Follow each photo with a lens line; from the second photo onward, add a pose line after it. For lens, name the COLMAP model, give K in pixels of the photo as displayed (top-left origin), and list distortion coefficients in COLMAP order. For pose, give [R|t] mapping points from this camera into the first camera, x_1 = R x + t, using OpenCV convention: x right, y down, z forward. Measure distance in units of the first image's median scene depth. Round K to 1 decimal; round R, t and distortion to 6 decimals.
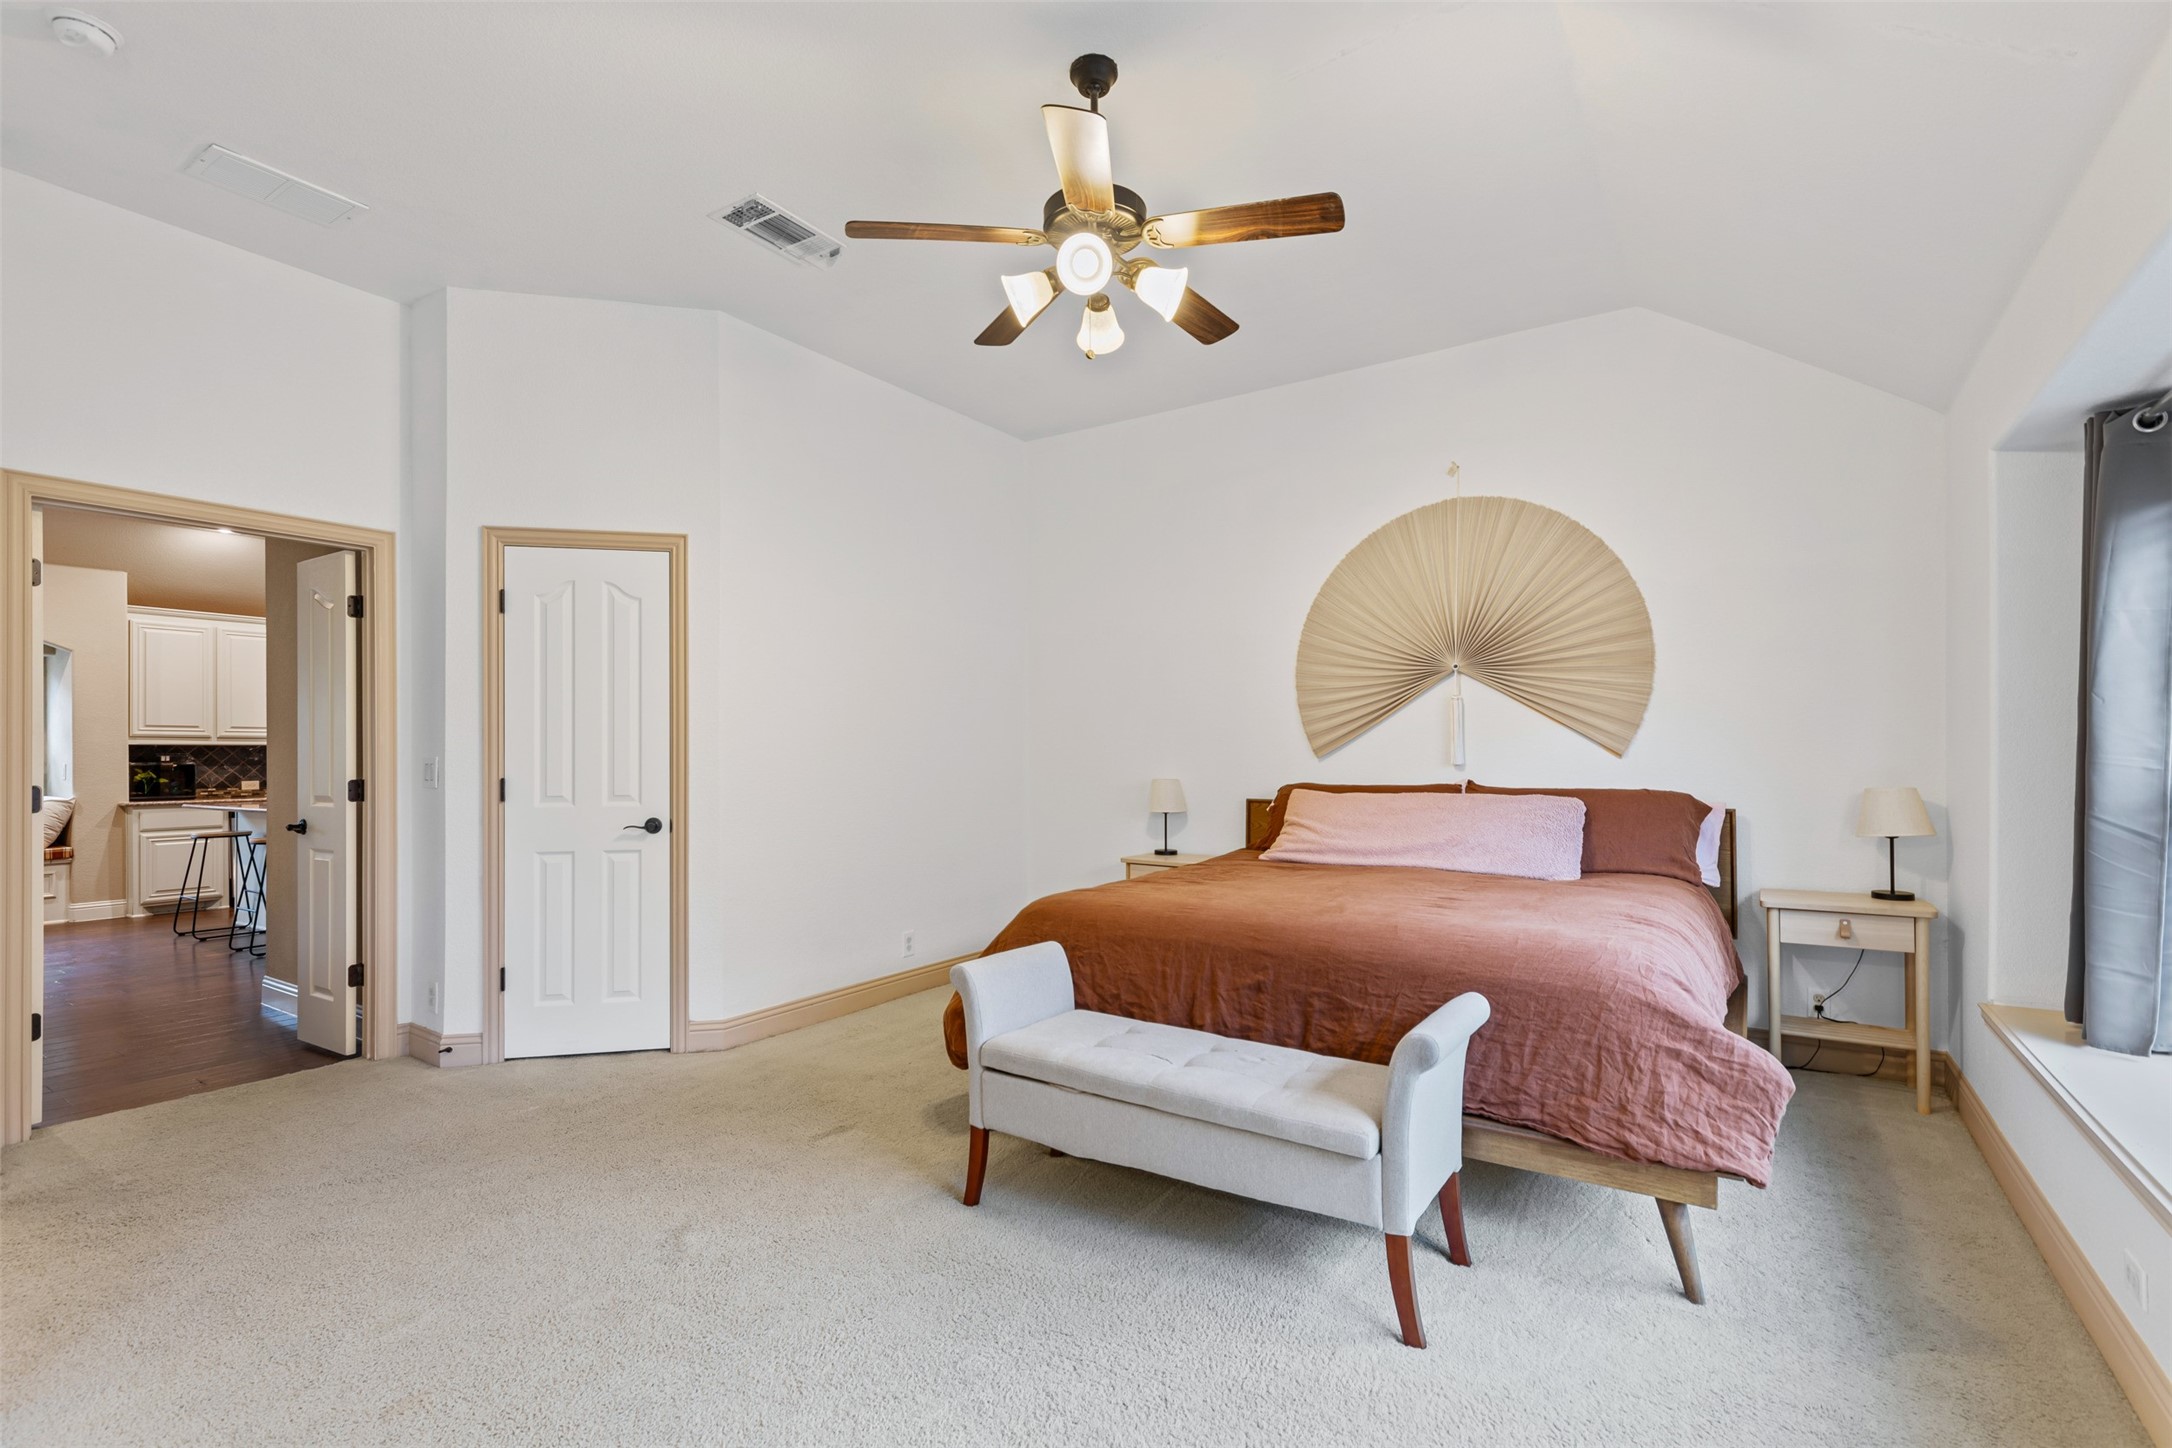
lens RADIAL K [[976.4, 0, 1086.0], [0, 976.4, 724.0], [0, 0, 1]] dist [0.006643, -0.000285]
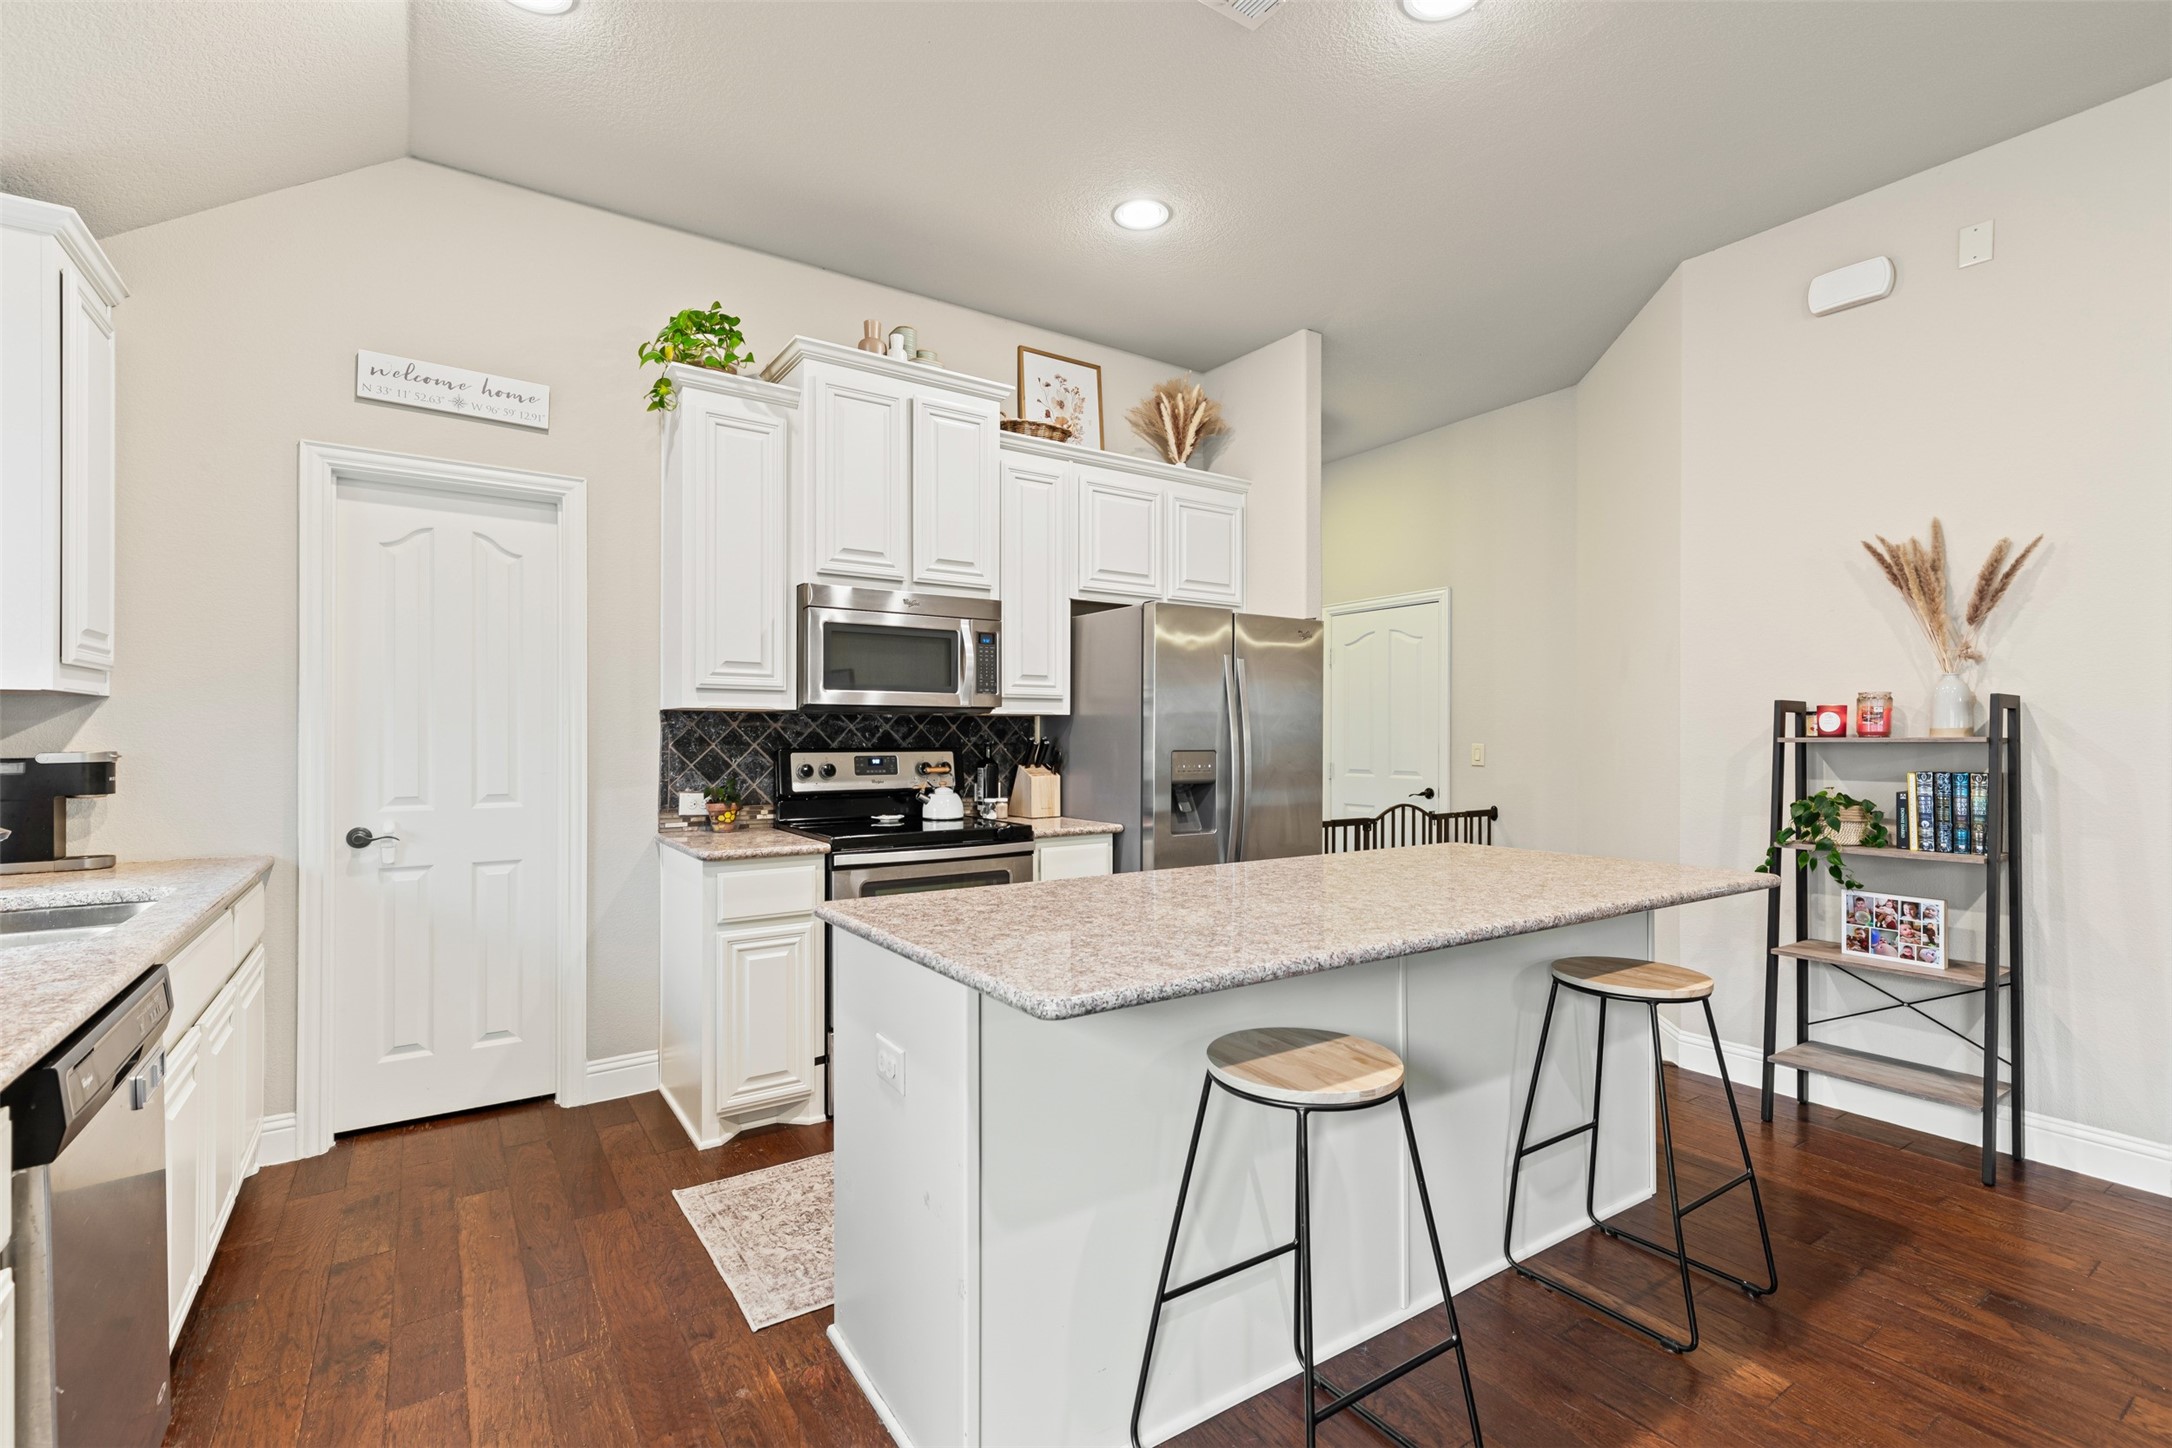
lens RADIAL K [[955.2, 0, 1068.8], [0, 955.2, 731.2], [0, 0, 1]] dist [-0.001146, -0.000276]
pose [[0.392678, 0.018596, 0.919488, -0.944112], [-0.037310, 0.999295, -0.004276, 0.027476], [-0.918919, -0.032627, 0.393095, 0.821190]]
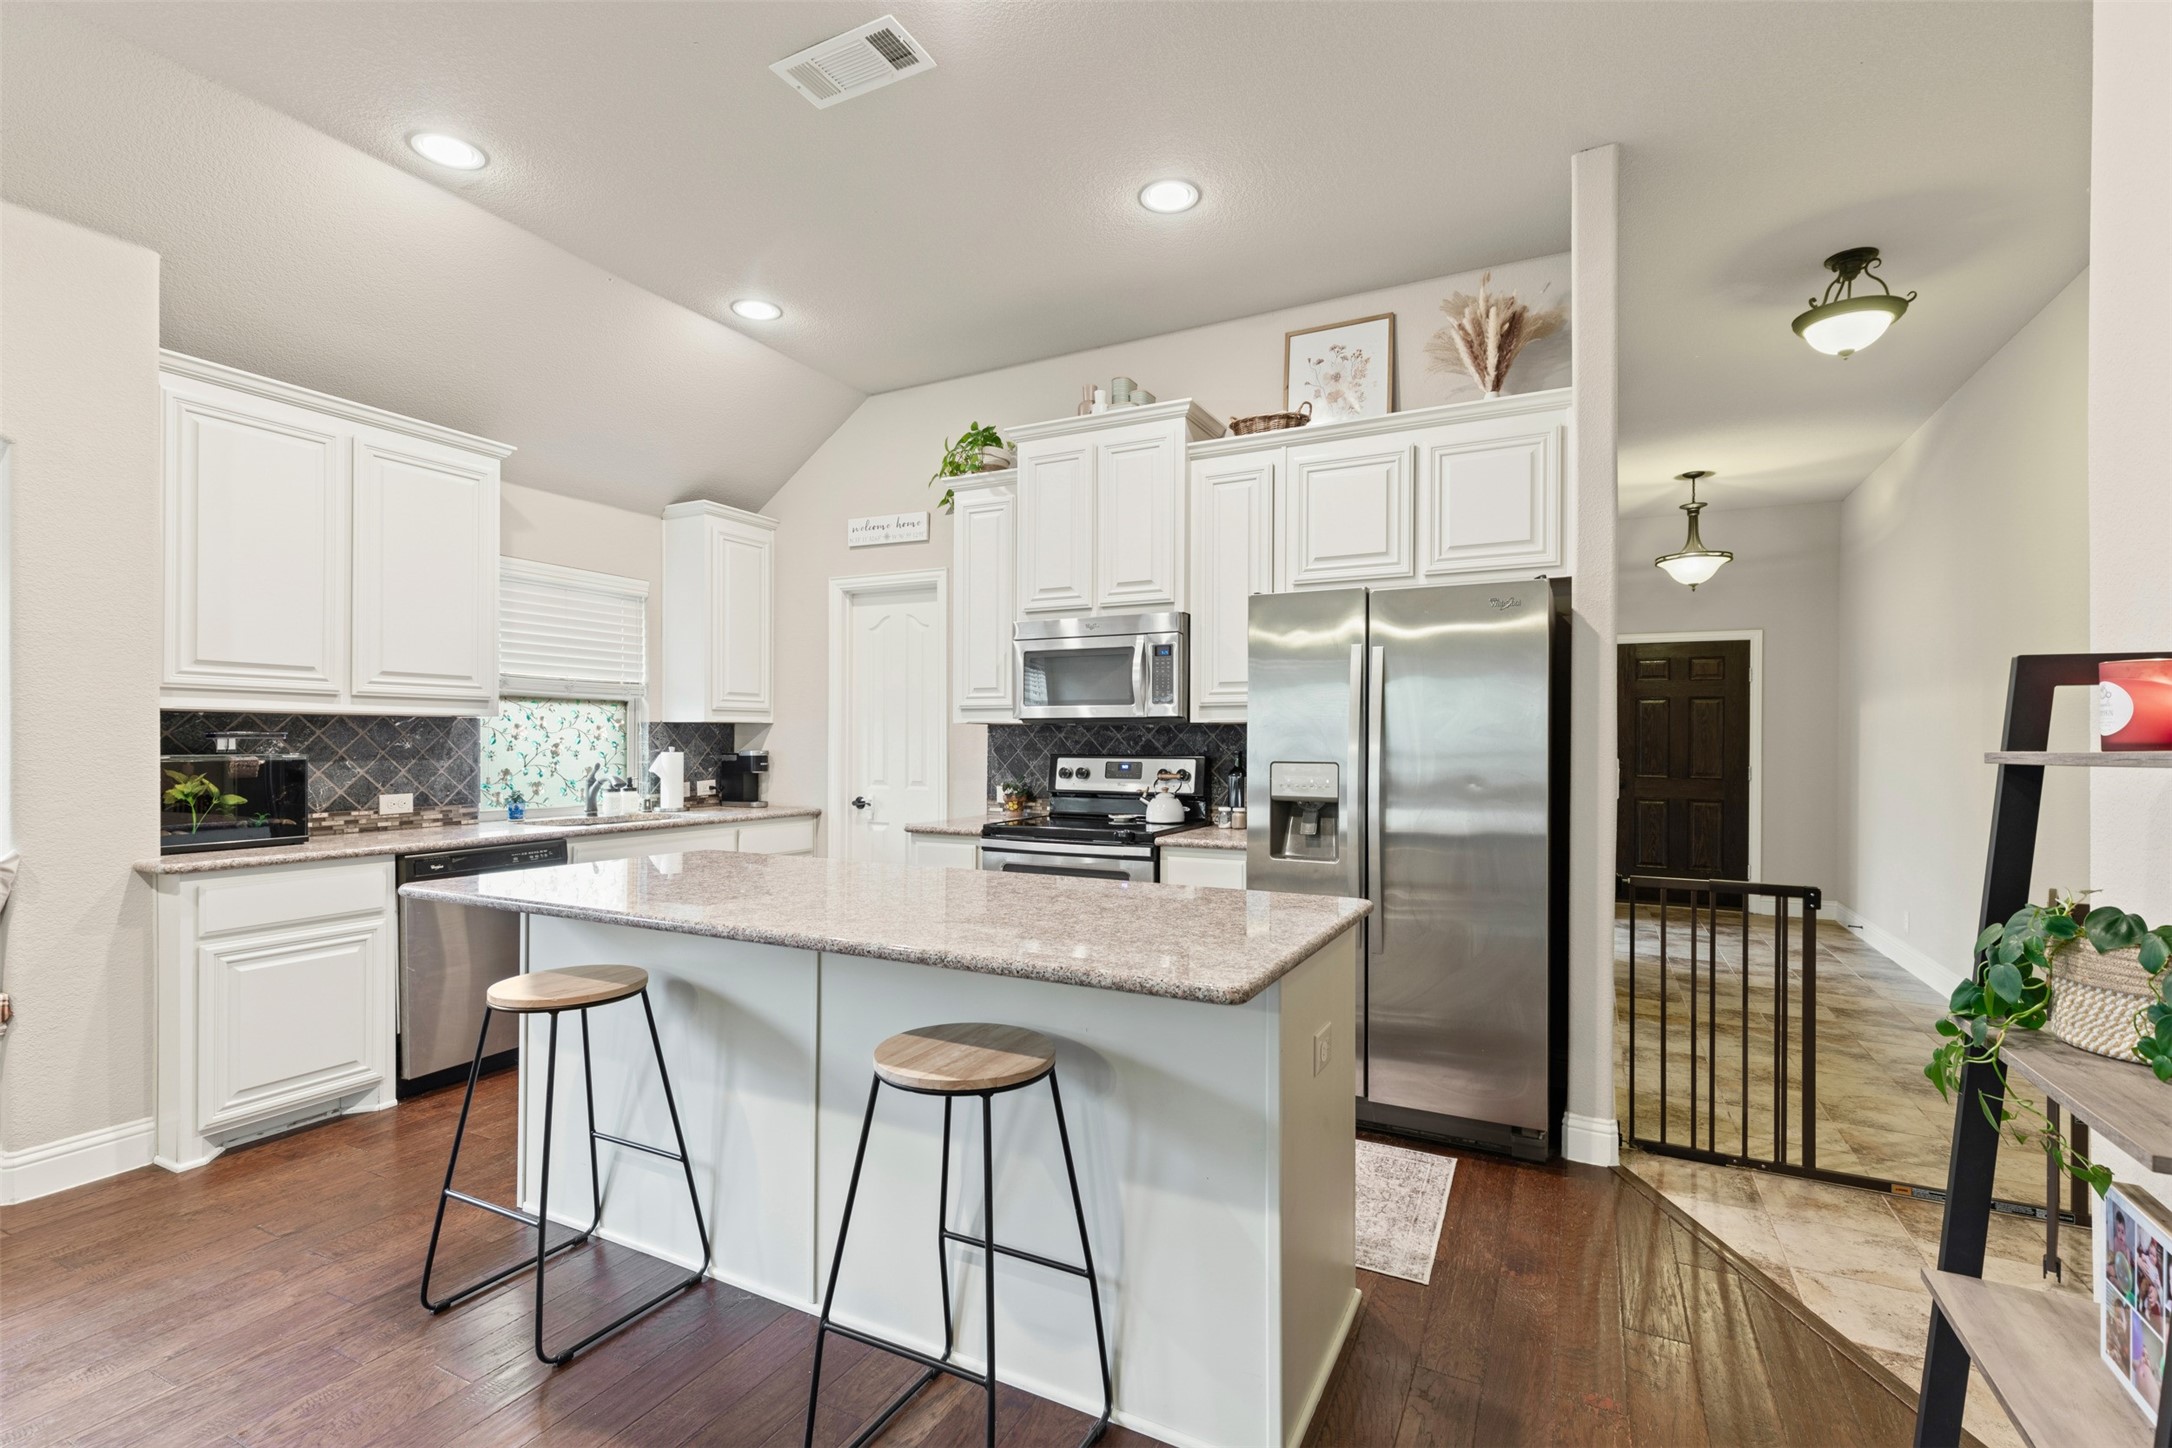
lens RADIAL K [[976.4, 0, 1086.0], [0, 976.4, 724.0], [0, 0, 1]] dist [0.006643, -0.000285]
pose [[0.994568, 0.020260, 0.102099, -0.630754], [-0.021637, 0.999689, 0.012392, 0.014136], [-0.101817, -0.014534, 0.994697, 0.561690]]
